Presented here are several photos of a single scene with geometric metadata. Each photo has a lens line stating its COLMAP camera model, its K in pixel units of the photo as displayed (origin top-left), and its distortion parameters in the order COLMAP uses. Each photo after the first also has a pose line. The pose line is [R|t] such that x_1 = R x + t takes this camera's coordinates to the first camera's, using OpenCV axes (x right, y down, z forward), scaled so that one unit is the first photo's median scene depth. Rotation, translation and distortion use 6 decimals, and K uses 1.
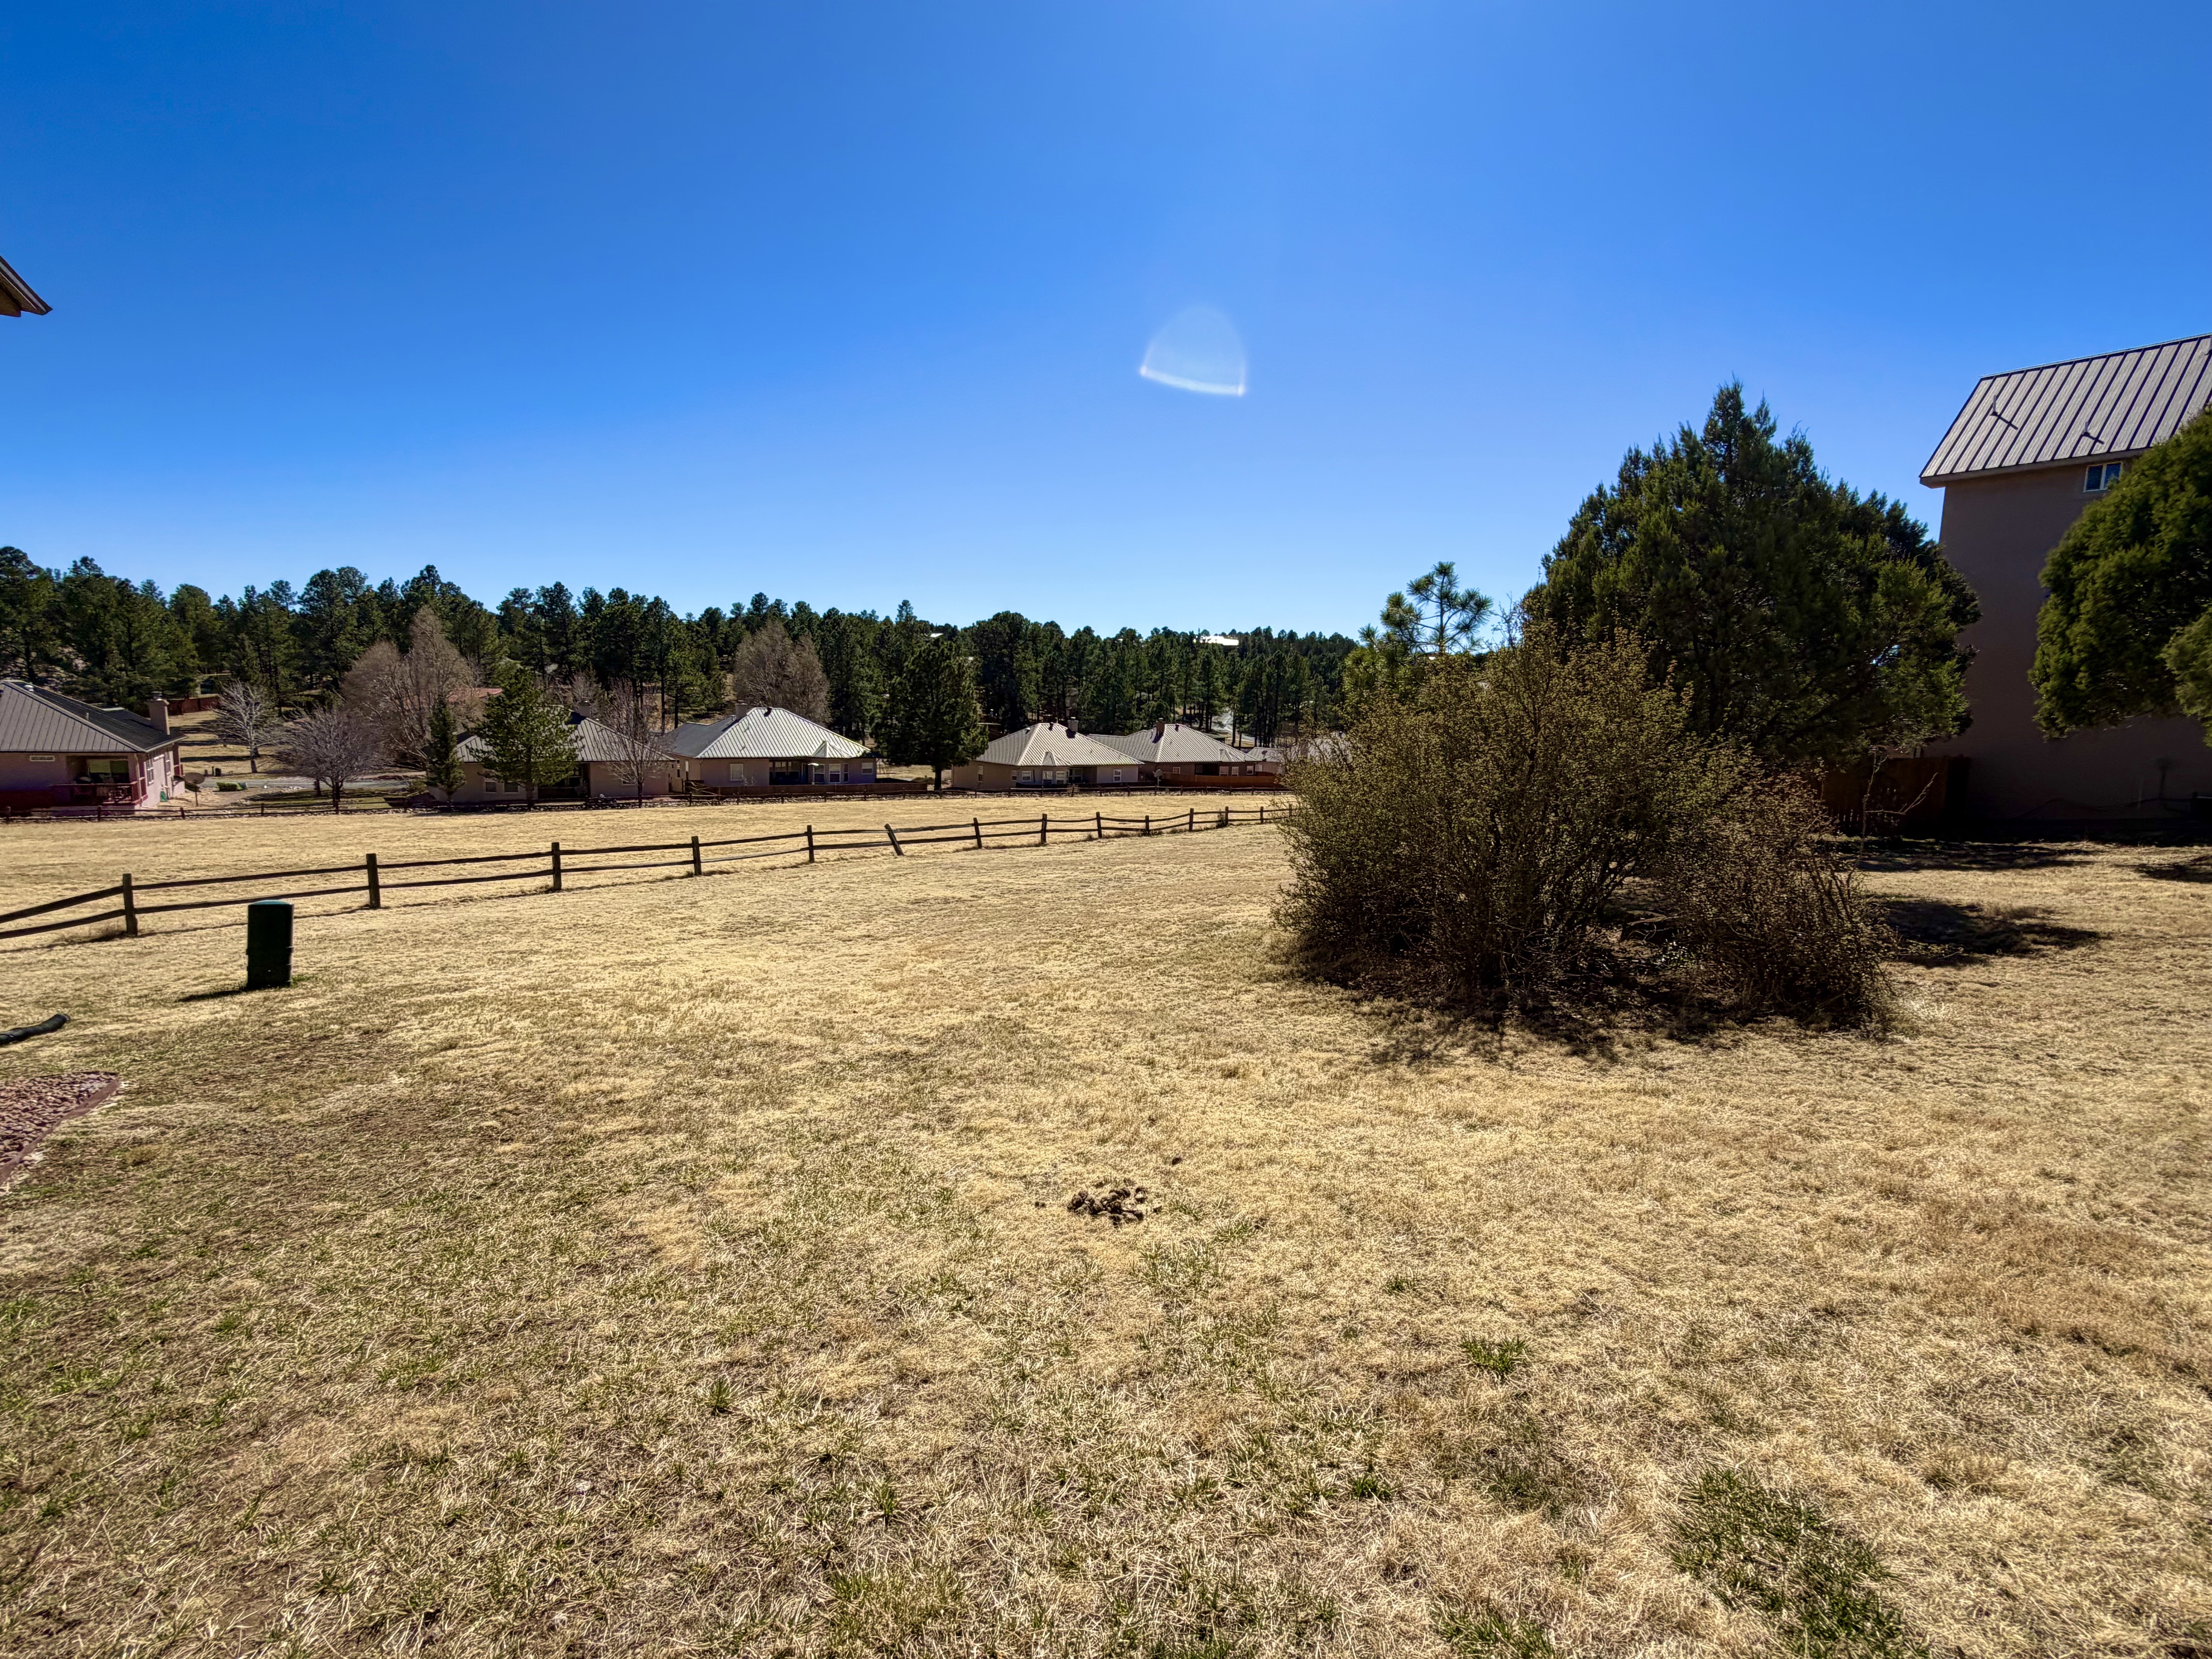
lens RADIAL K [[996.3, 0, 1111.9], [0, 996.3, 822.9], [0, 0, 1]] dist [-0.002152, 0.000040]
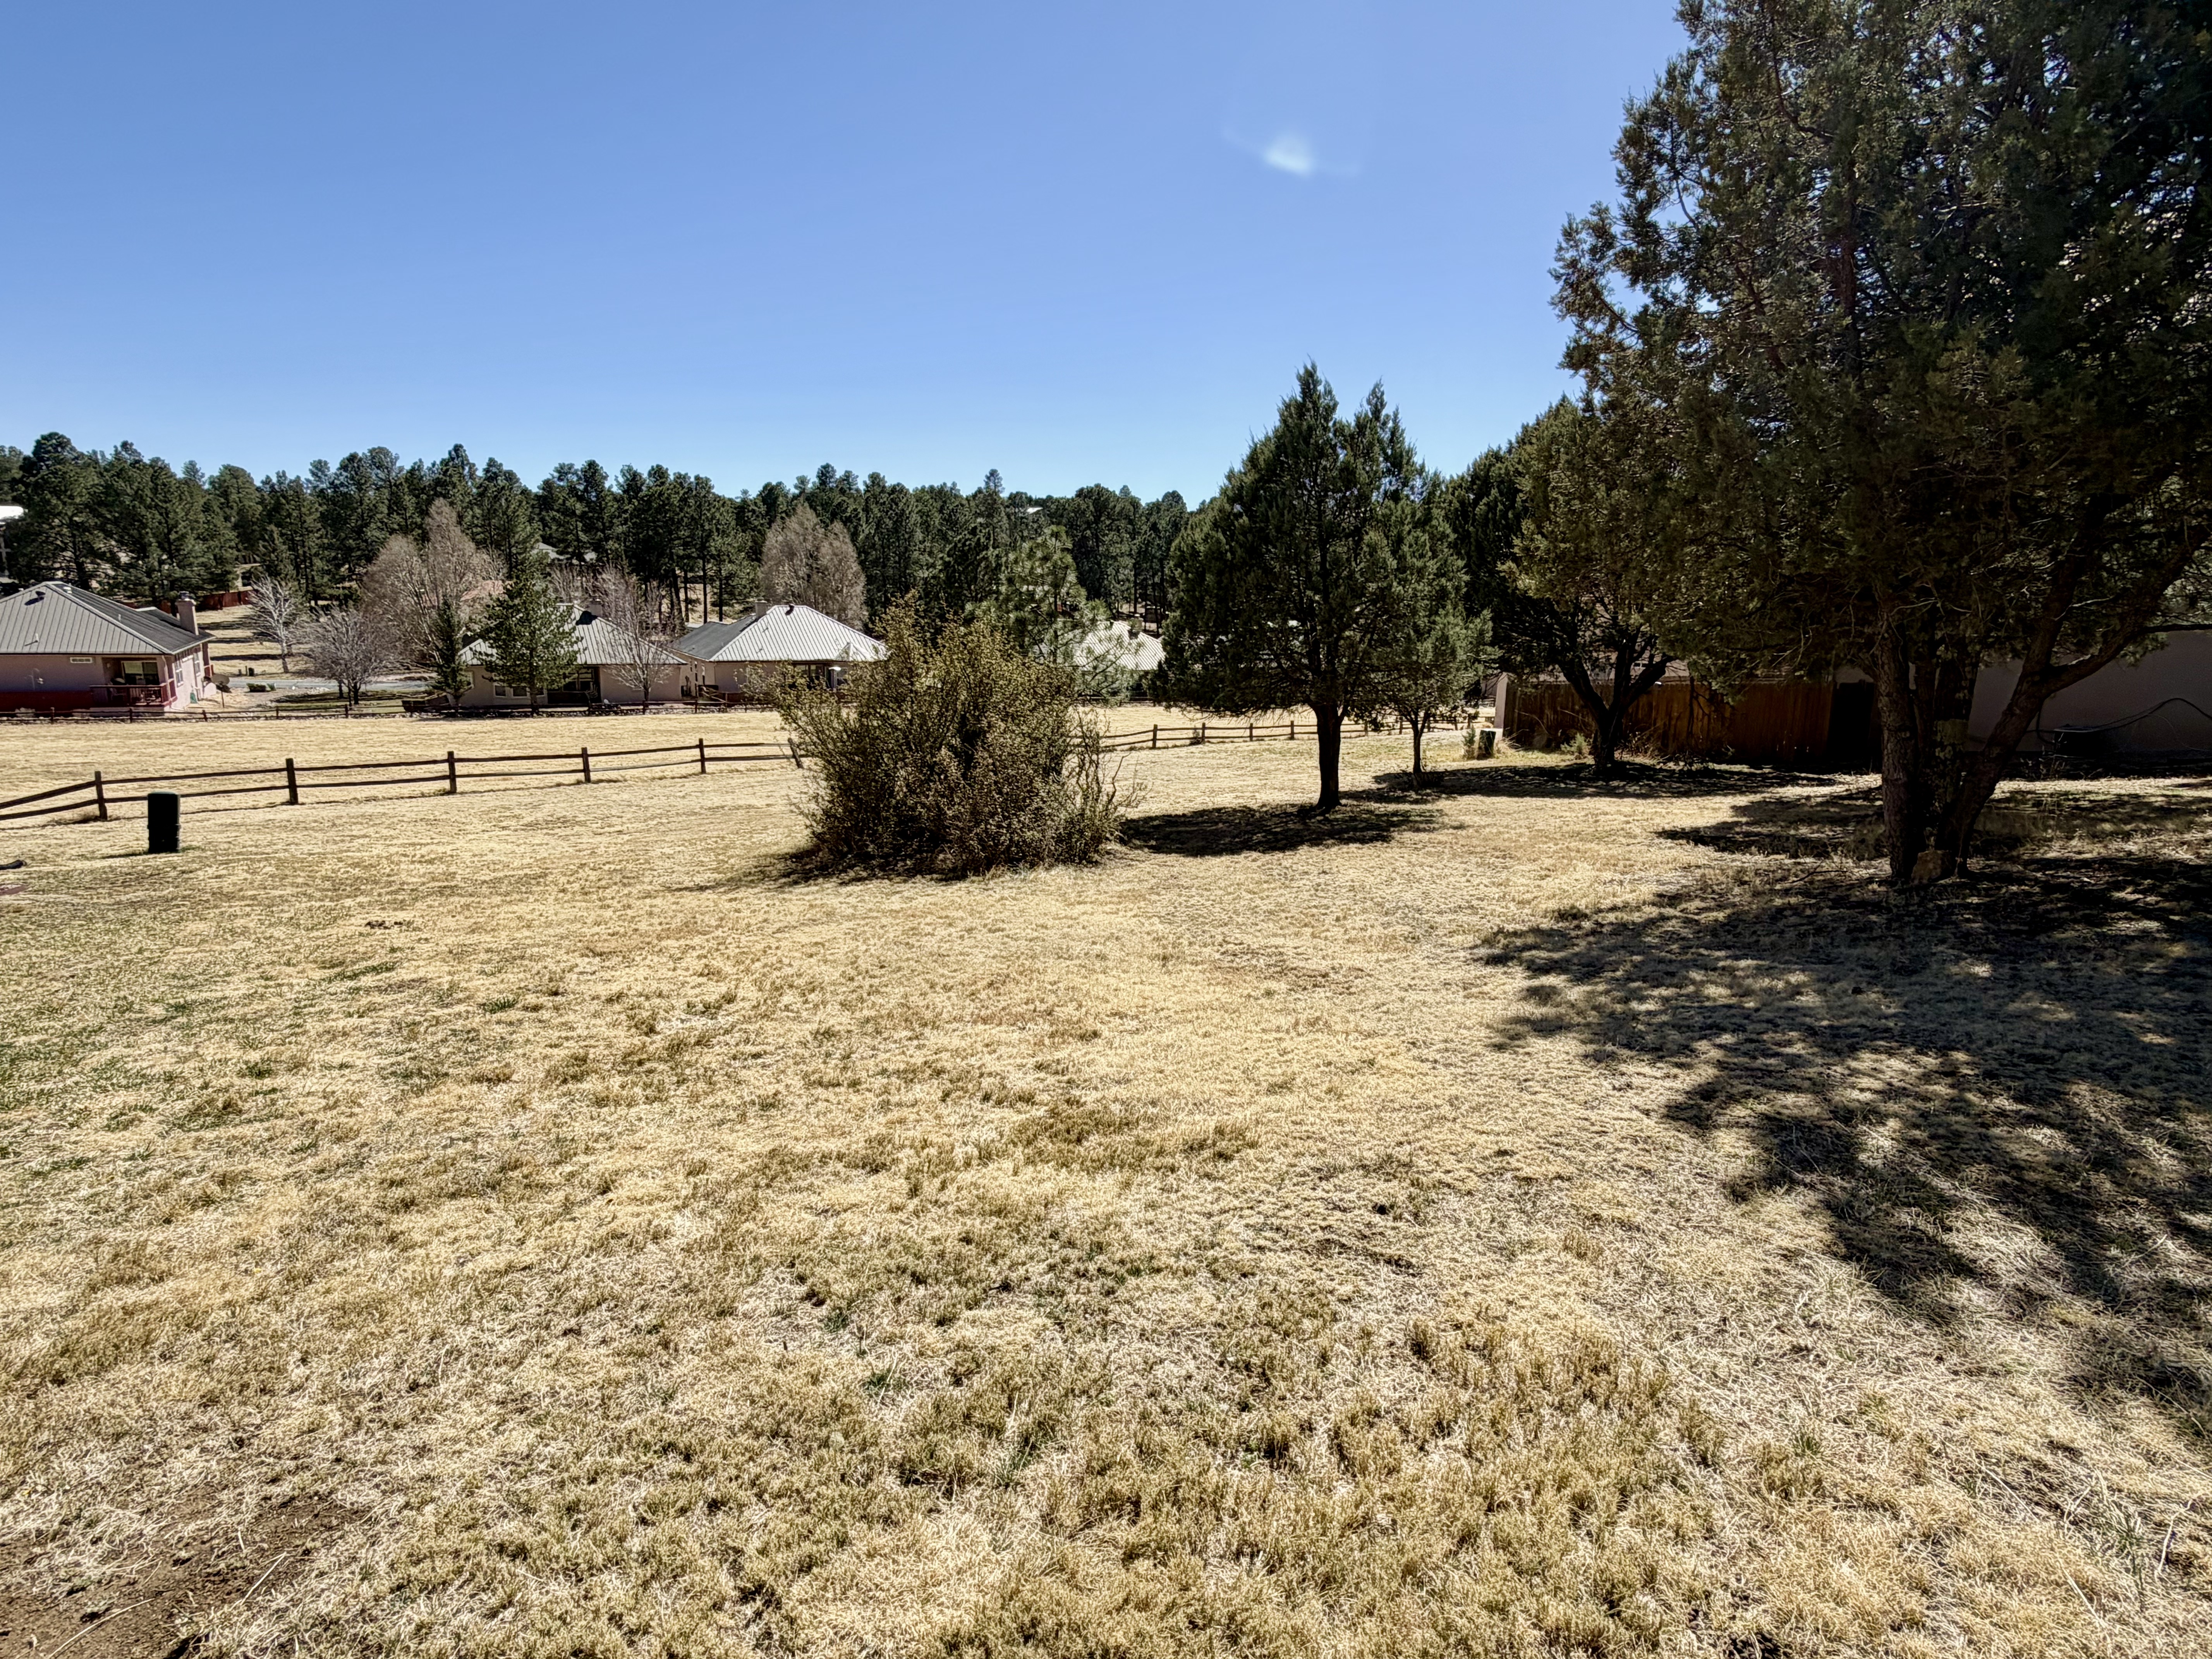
lens RADIAL K [[1191.1, 0, 1102.0], [0, 1191.1, 829.2], [0, 0, 1]] dist [0.004328, -0.002234]
pose [[0.991351, 0.024001, -0.129027, 0.093130], [-0.013645, 0.996657, 0.080555, -0.003015], [0.130529, -0.078098, 0.988364, -0.066963]]
